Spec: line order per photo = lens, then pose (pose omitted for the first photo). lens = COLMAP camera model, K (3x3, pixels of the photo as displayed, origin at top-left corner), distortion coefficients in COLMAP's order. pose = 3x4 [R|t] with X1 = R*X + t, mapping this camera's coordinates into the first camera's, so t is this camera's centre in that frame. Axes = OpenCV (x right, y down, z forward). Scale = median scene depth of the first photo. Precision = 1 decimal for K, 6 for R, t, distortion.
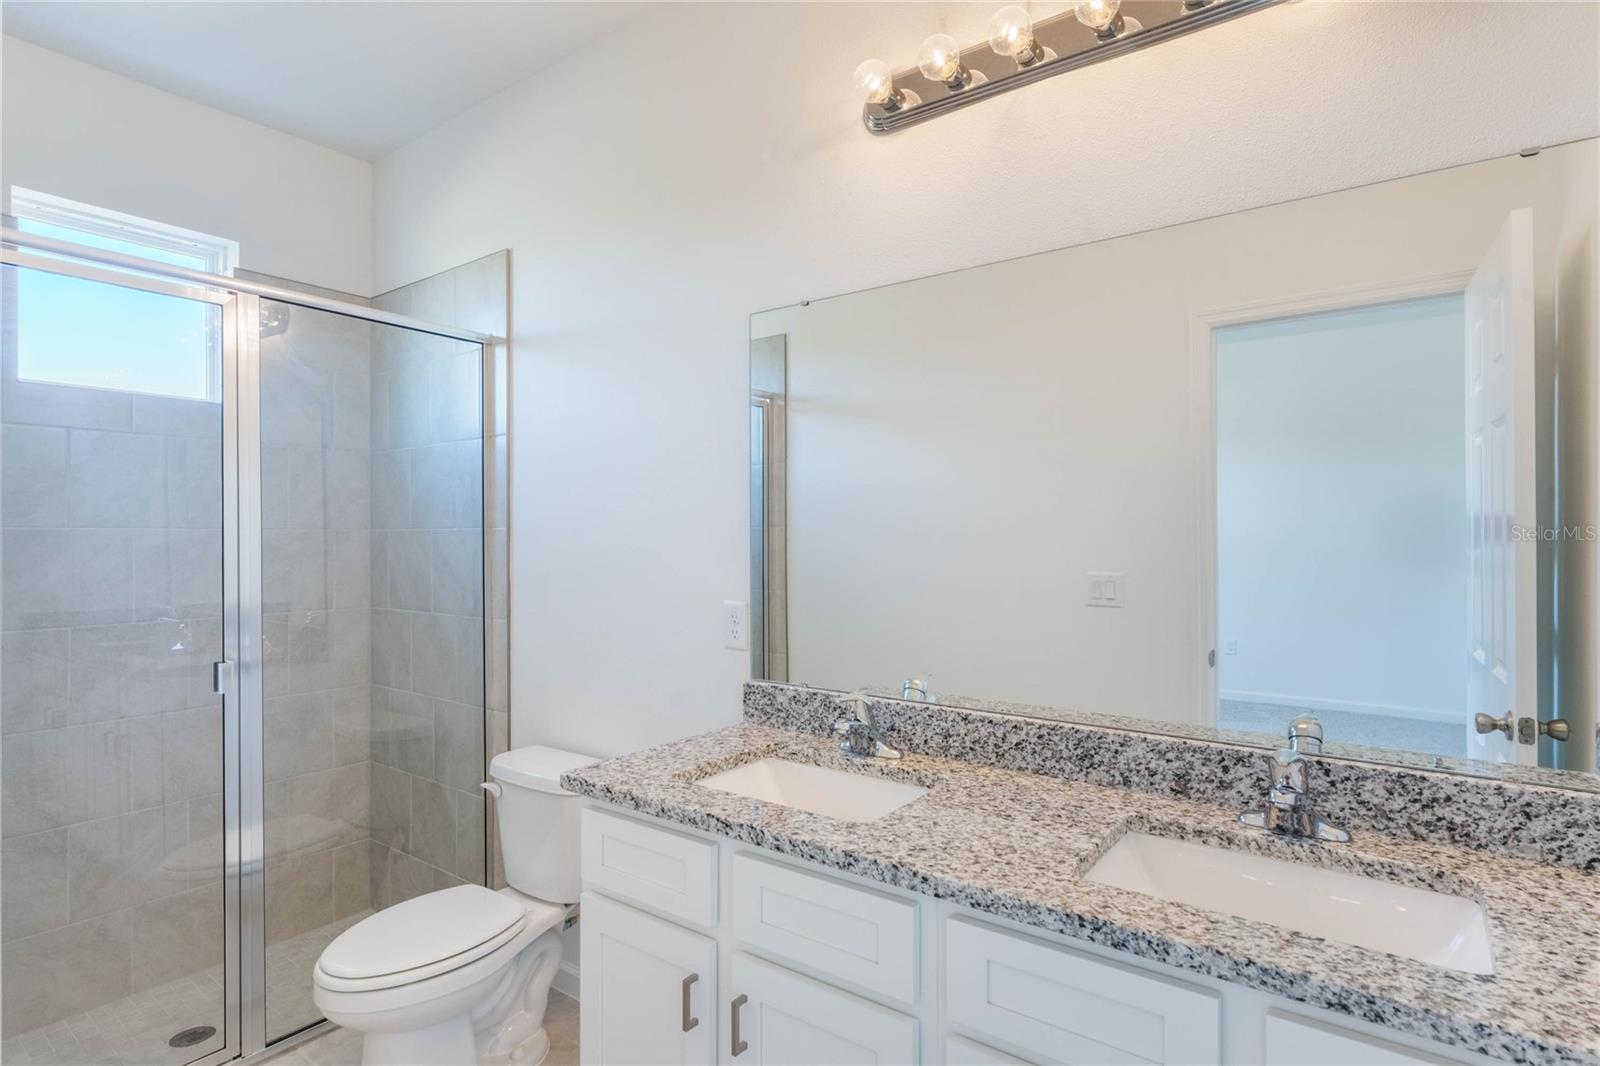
lens RADIAL K [[854.1, 0, 811.9], [0, 854.1, 536.8], [0, 0, 1]] dist [-0.000614, -0.001651]
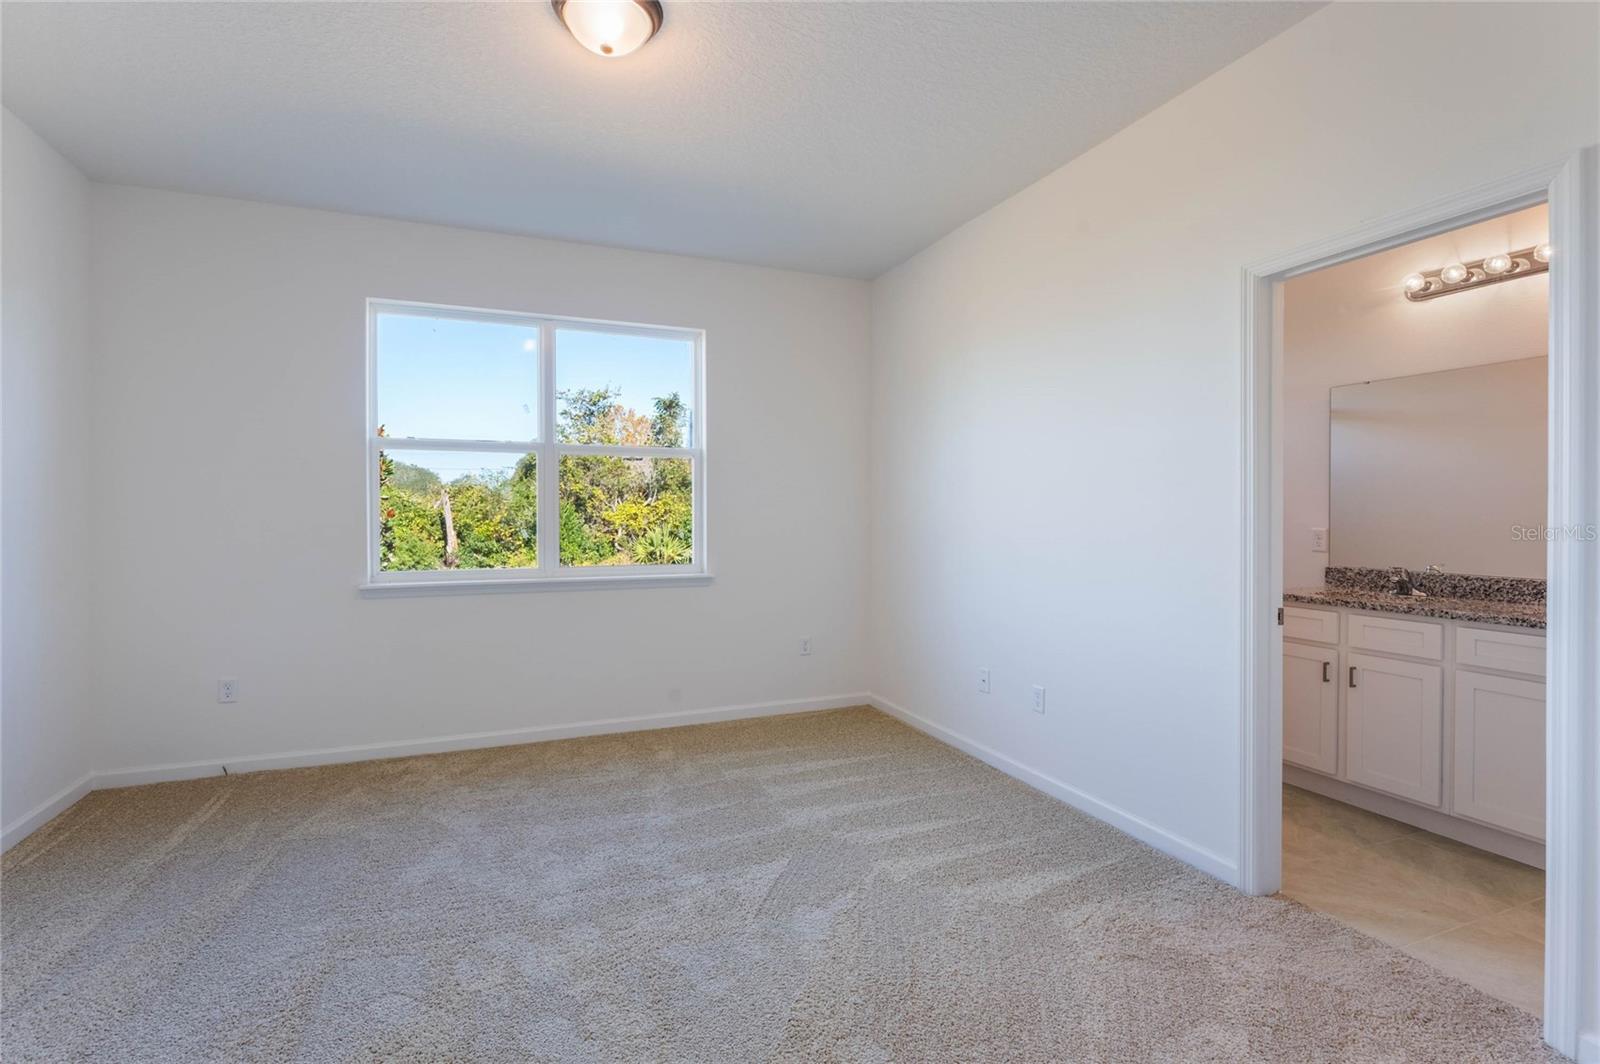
lens RADIAL K [[741.2, 0, 792.9], [0, 741.2, 524.3], [0, 0, 1]] dist [-0.000433, -0.000753]
pose [[0.846157, 0.006246, -0.532898, -0.258106], [0.003169, 0.999855, 0.016750, 0.037870], [0.532925, -0.015862, 0.846014, -1.455710]]
